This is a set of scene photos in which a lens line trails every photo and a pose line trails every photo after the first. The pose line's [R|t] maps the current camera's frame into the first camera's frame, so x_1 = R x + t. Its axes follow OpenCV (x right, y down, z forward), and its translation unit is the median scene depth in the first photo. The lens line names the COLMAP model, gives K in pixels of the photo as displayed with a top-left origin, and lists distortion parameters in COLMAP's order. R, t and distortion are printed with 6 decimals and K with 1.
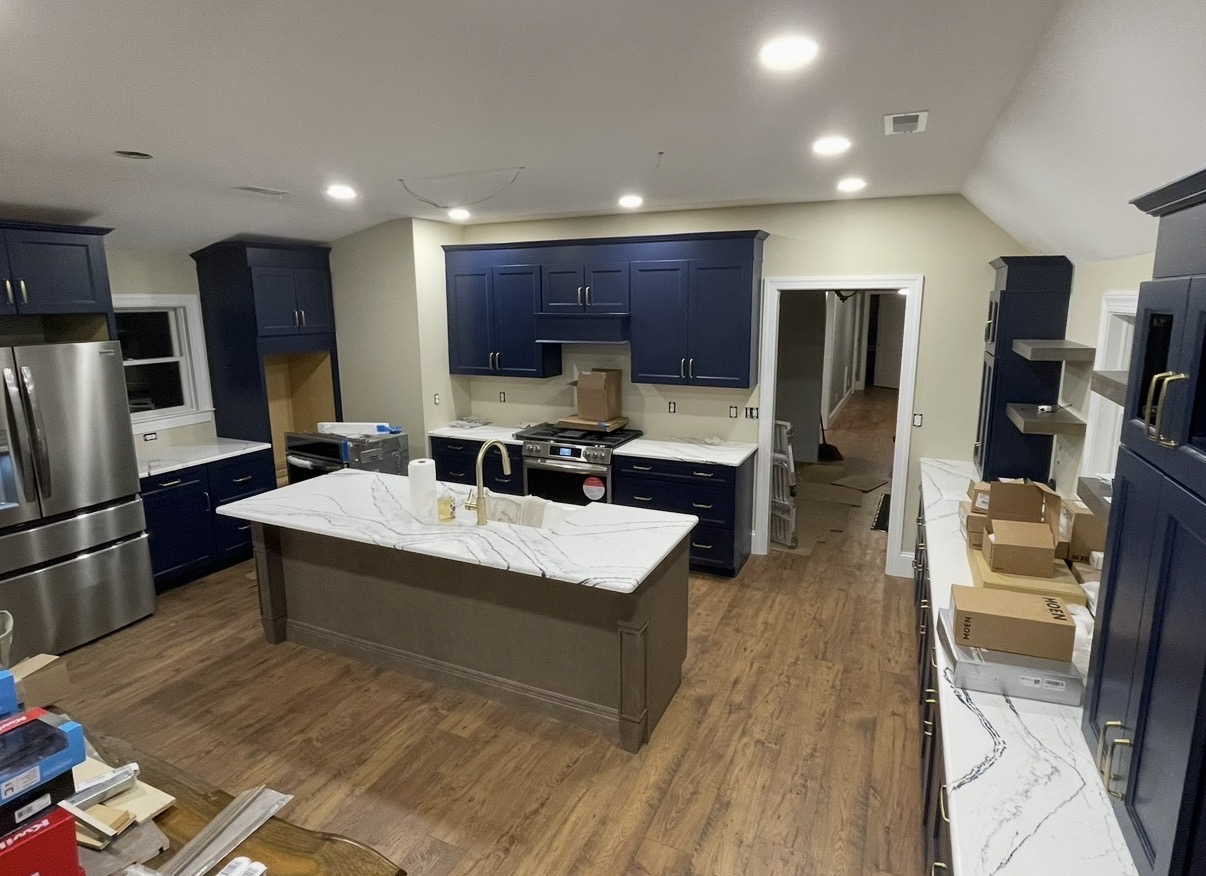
lens RADIAL K [[667.0, 0, 606.5], [0, 667.0, 429.4], [0, 0, 1]] dist [-0.000342, -0.000290]
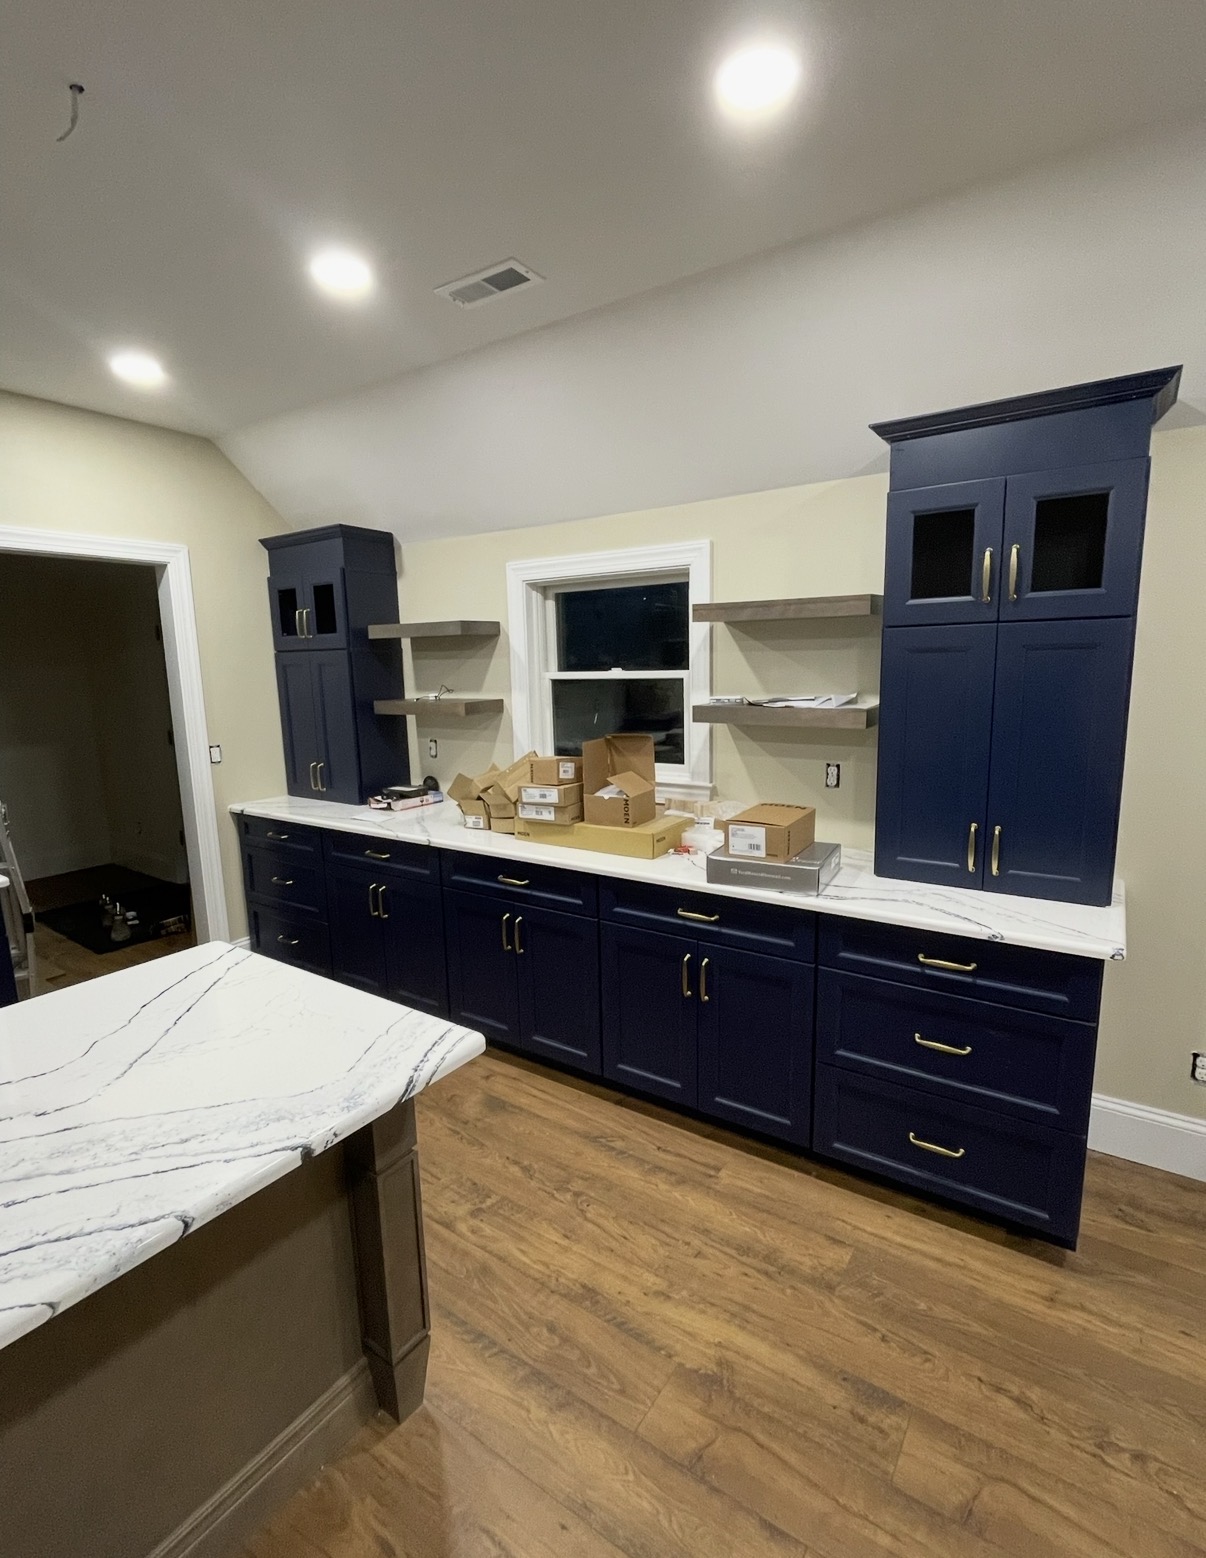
lens RADIAL K [[757.2, 0, 604.5], [0, 757.2, 789.0], [0, 0, 1]] dist [-0.003749, 0.000509]
pose [[0.171792, -0.163626, 0.971450, -0.232264], [0.212613, 0.969028, 0.125619, 0.007853], [-0.961916, 0.184963, 0.201260, 0.400964]]
